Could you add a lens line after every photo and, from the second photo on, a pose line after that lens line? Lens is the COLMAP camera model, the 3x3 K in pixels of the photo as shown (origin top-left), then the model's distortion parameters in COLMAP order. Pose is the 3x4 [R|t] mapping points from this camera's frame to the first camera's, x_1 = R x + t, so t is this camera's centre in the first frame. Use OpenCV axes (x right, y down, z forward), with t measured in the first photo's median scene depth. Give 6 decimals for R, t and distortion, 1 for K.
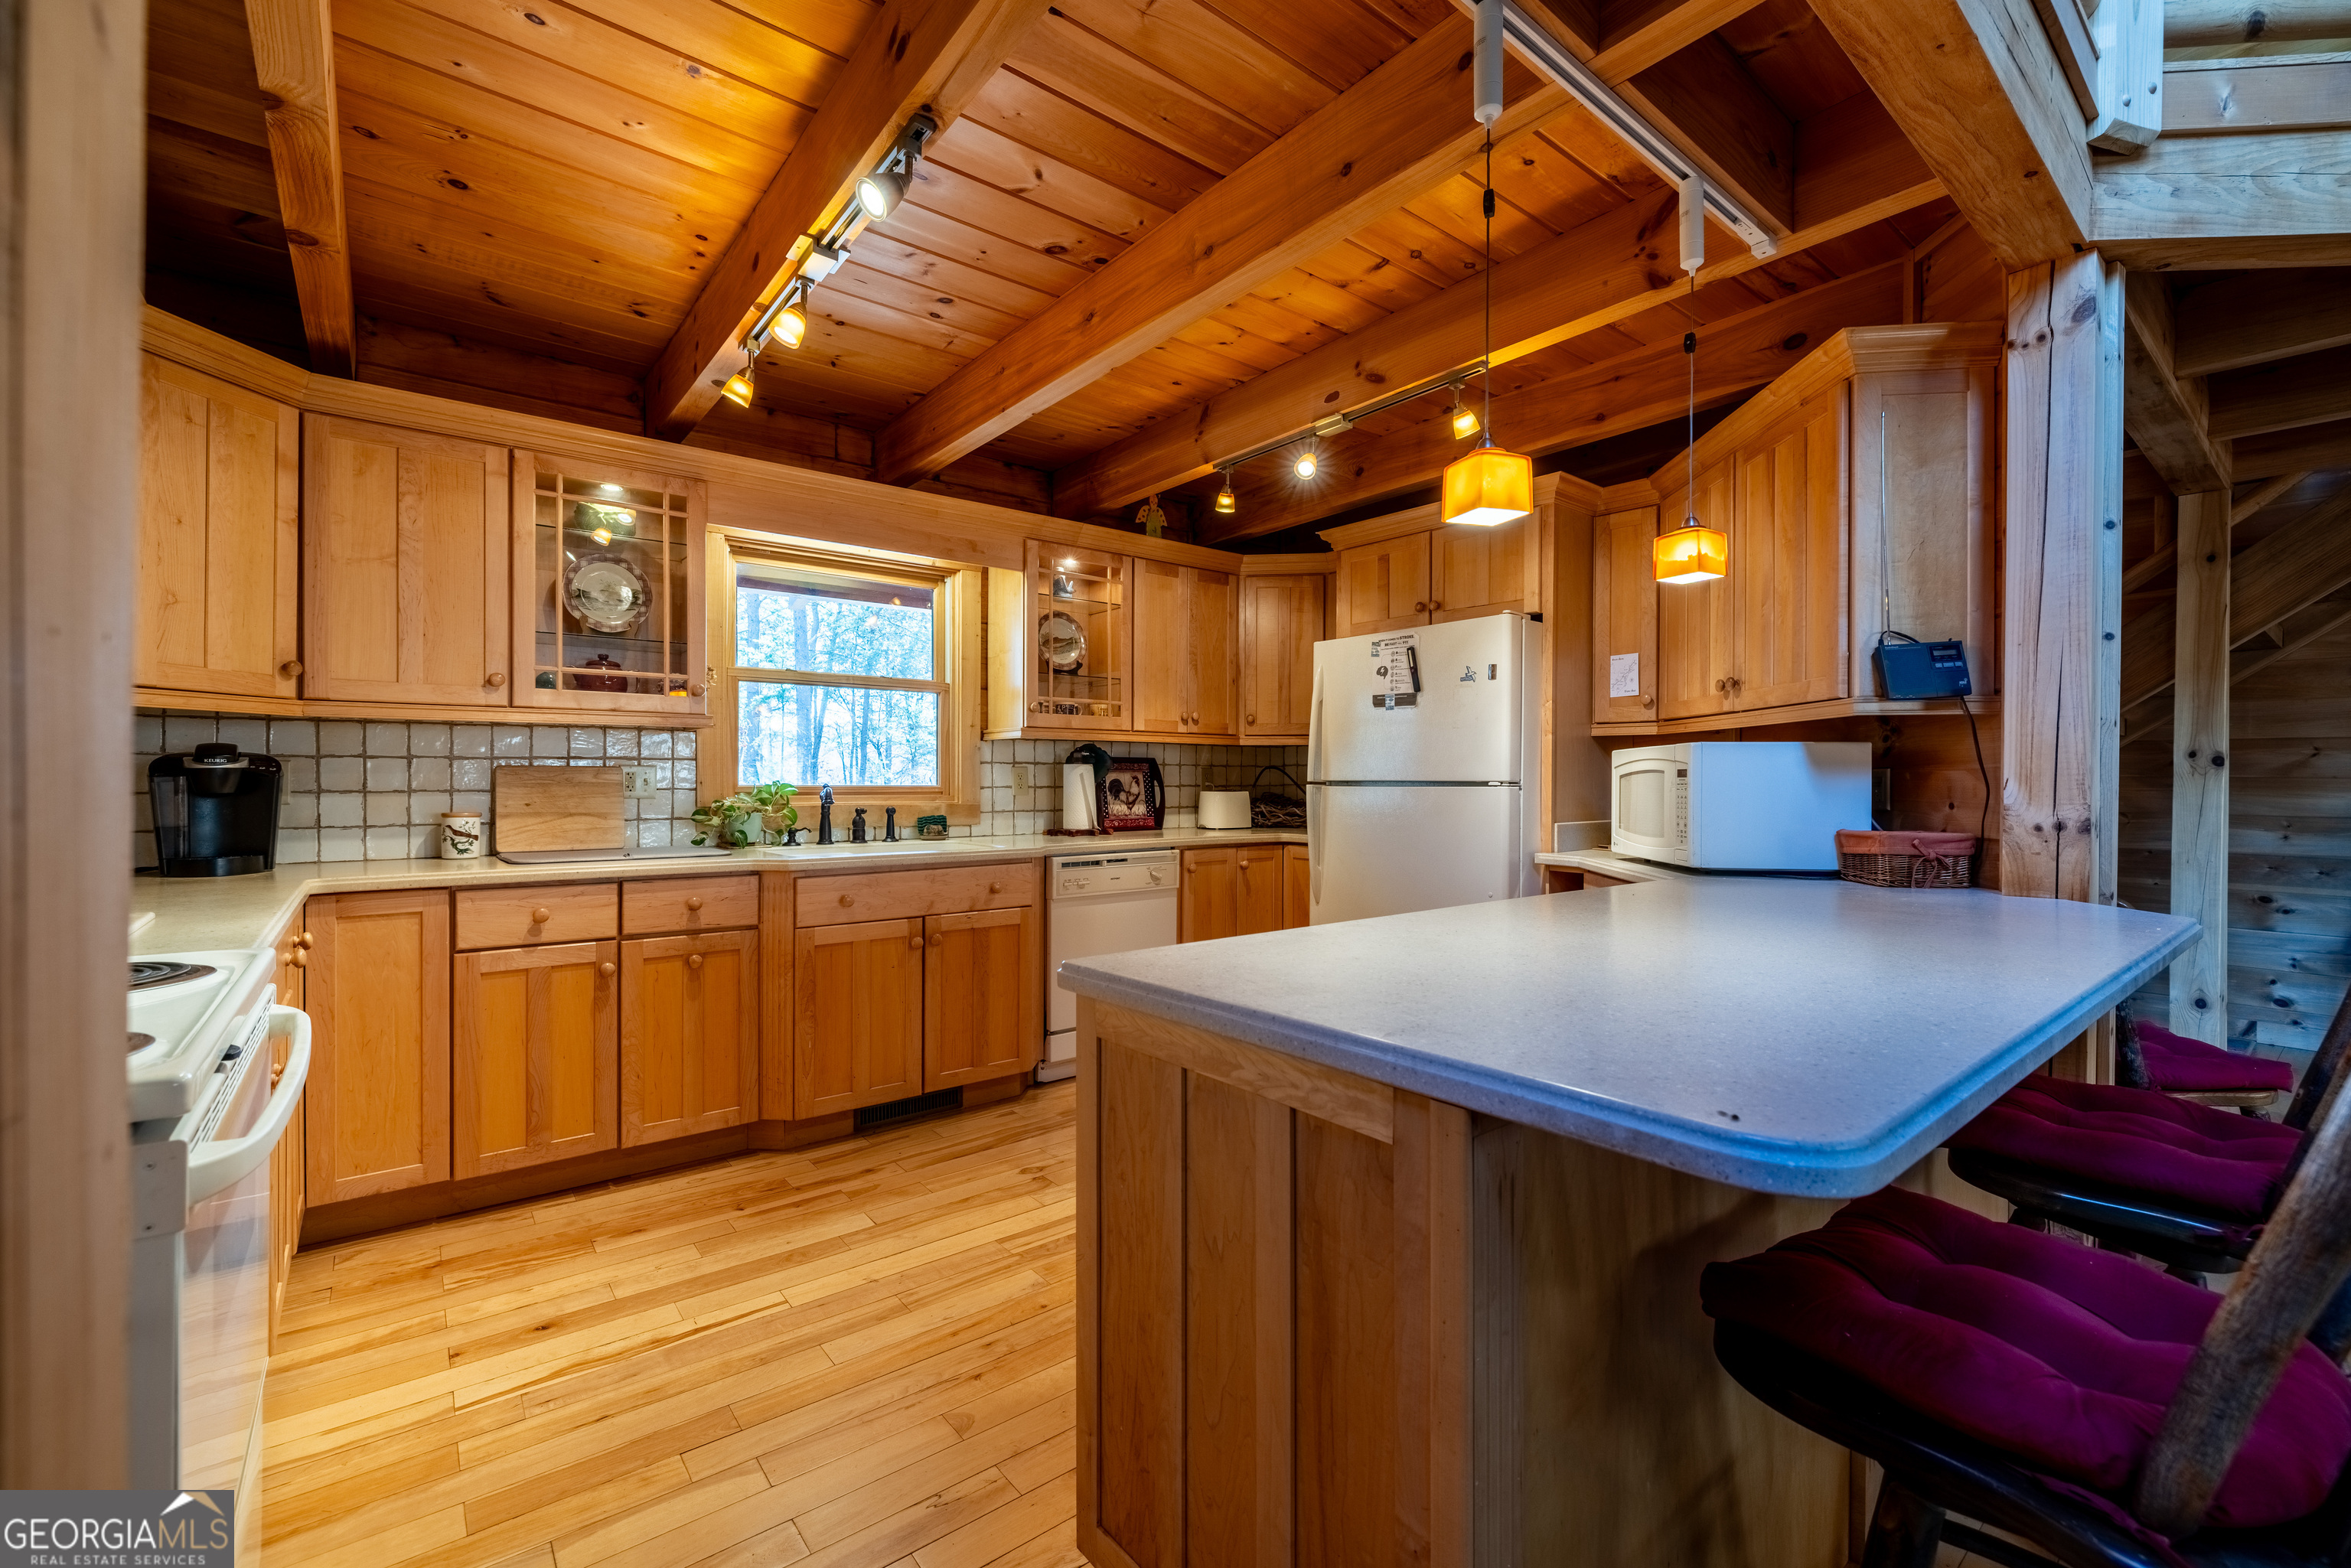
lens RADIAL K [[975.8, 0, 1162.3], [0, 975.8, 785.4], [0, 0, 1]] dist [-0.001113, 0.000122]
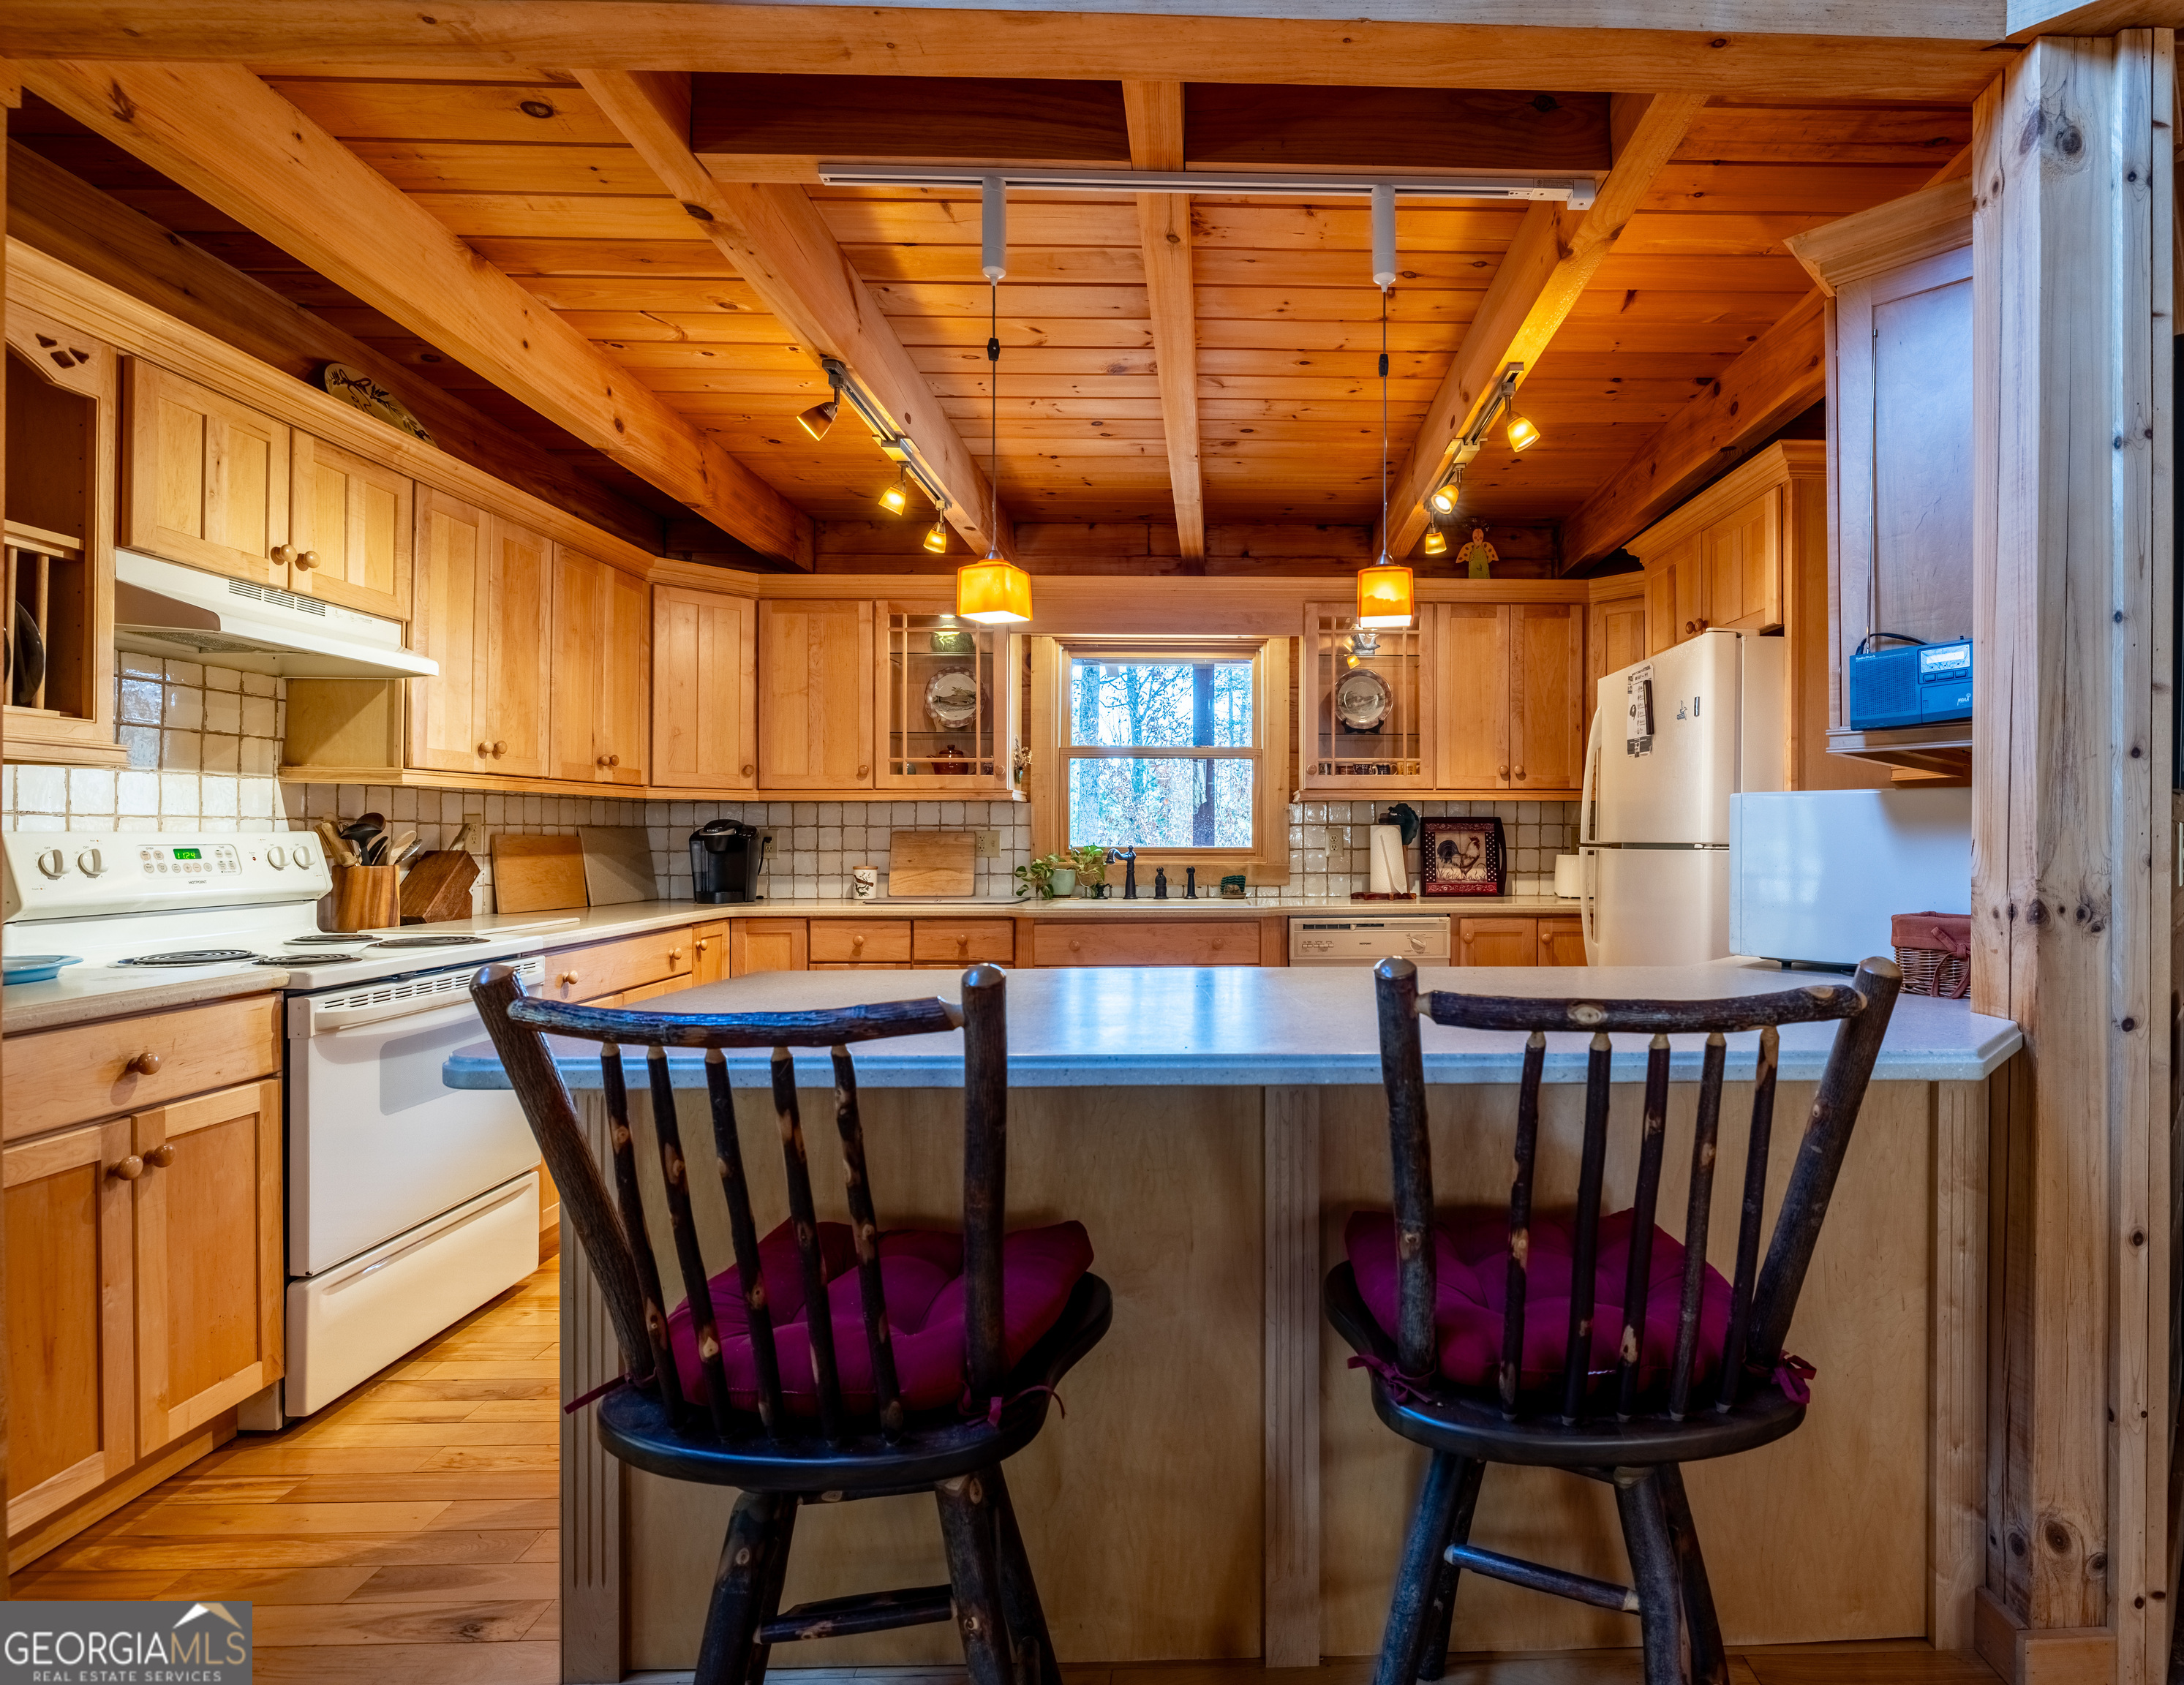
lens RADIAL K [[1114.6, 0, 1256.0], [0, 1114.6, 839.1], [0, 0, 1]] dist [-0.002194, -0.000261]
pose [[0.806323, -0.002555, -0.591470, 0.626752], [-0.001593, 0.999978, -0.006491, -0.001000], [0.591474, 0.006175, 0.806301, 0.052284]]
